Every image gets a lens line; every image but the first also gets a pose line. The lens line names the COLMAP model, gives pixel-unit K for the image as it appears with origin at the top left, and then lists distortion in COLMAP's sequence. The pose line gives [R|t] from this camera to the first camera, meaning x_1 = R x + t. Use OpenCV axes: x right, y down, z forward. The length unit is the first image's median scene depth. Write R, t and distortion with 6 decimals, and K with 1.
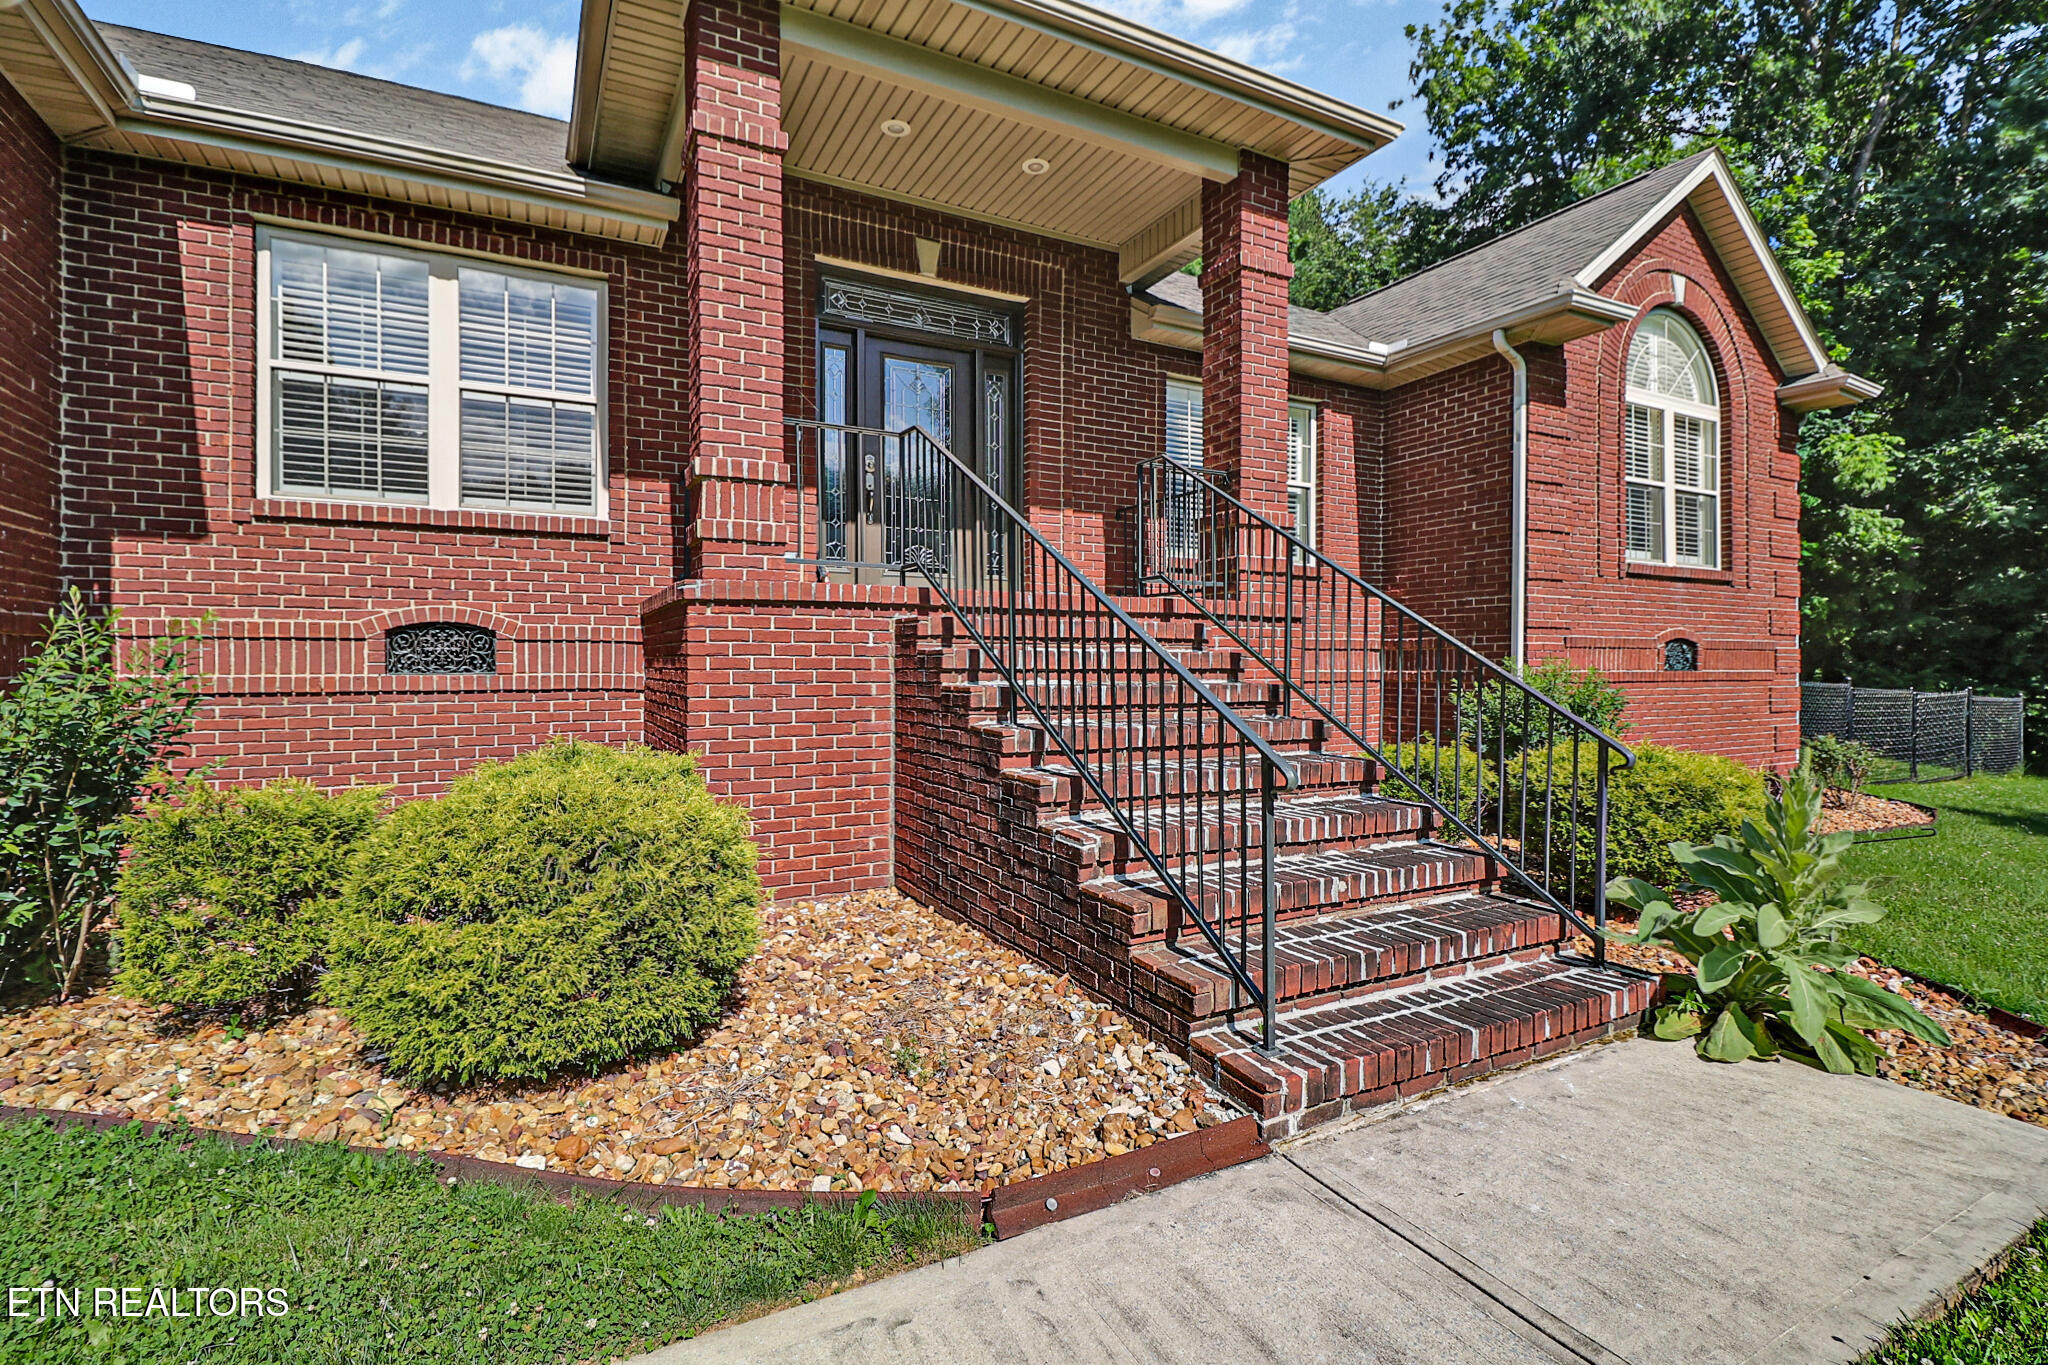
lens RADIAL K [[944.2, 0, 1010.8], [0, 944.2, 673.7], [0, 0, 1]] dist [-0.005226, -0.000831]
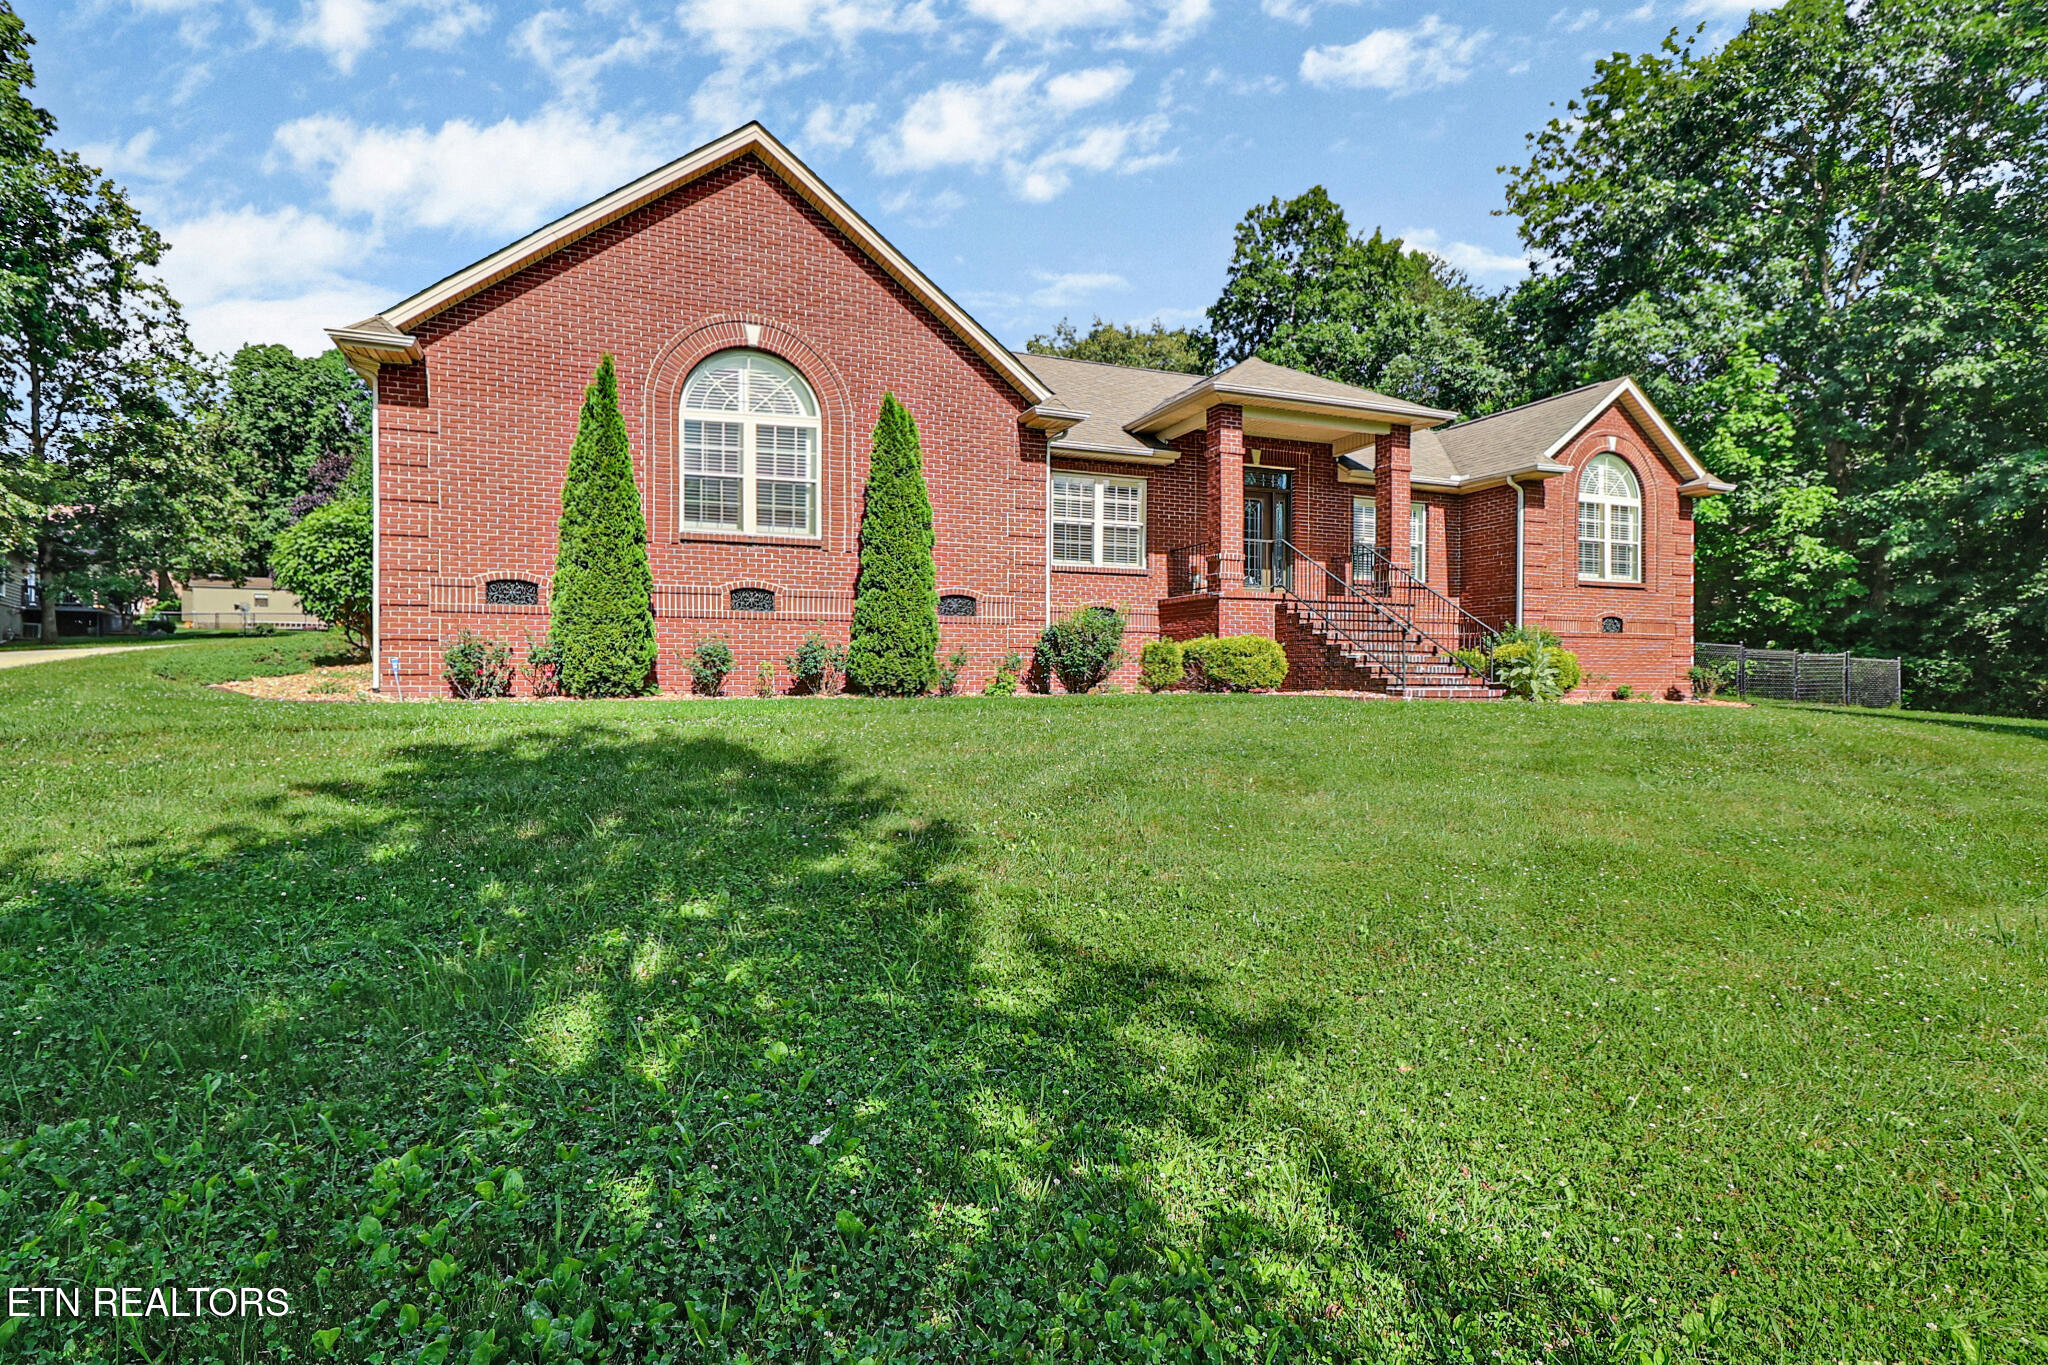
lens RADIAL K [[1042.6, 0, 1007.9], [0, 1042.6, 693.0], [0, 0, 1]] dist [-0.006176, 0.000943]
pose [[0.995984, 0.000957, -0.089527, -0.427355], [-0.000945, 1.000000, 0.000181, 0.143366], [0.089527, -0.000095, 0.995984, -1.513221]]
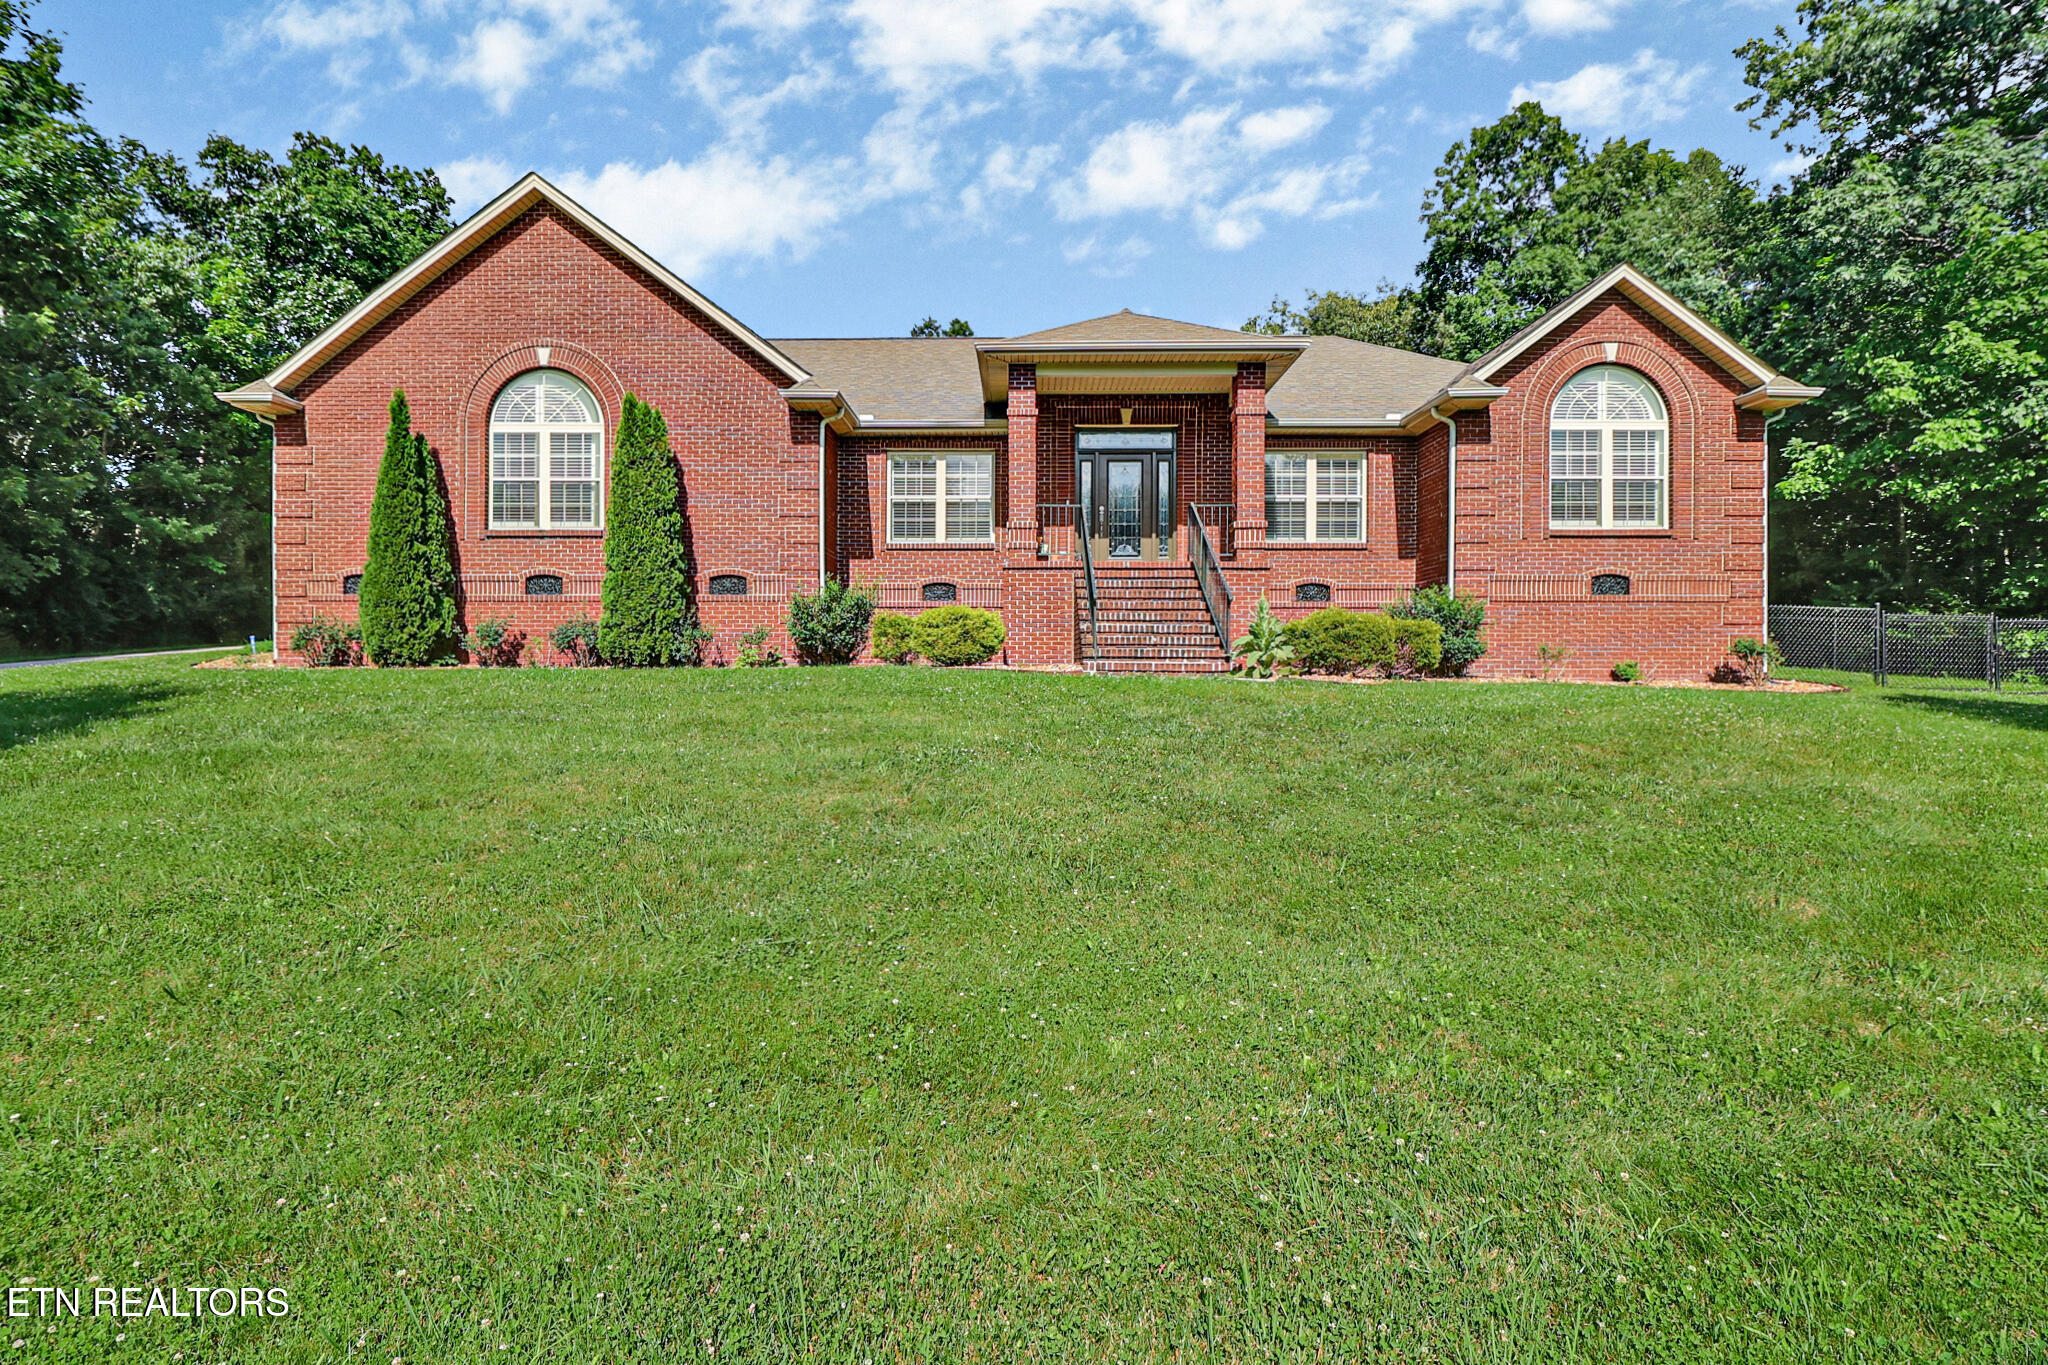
lens RADIAL K [[944.2, 0, 1008.4], [0, 944.2, 687.8], [0, 0, 1]] dist [-0.005226, -0.000831]
pose [[0.875007, 0.015472, -0.483864, 0.678647], [-0.007346, 0.999798, 0.018686, 0.147041], [0.484055, -0.012796, 0.874944, -0.985129]]
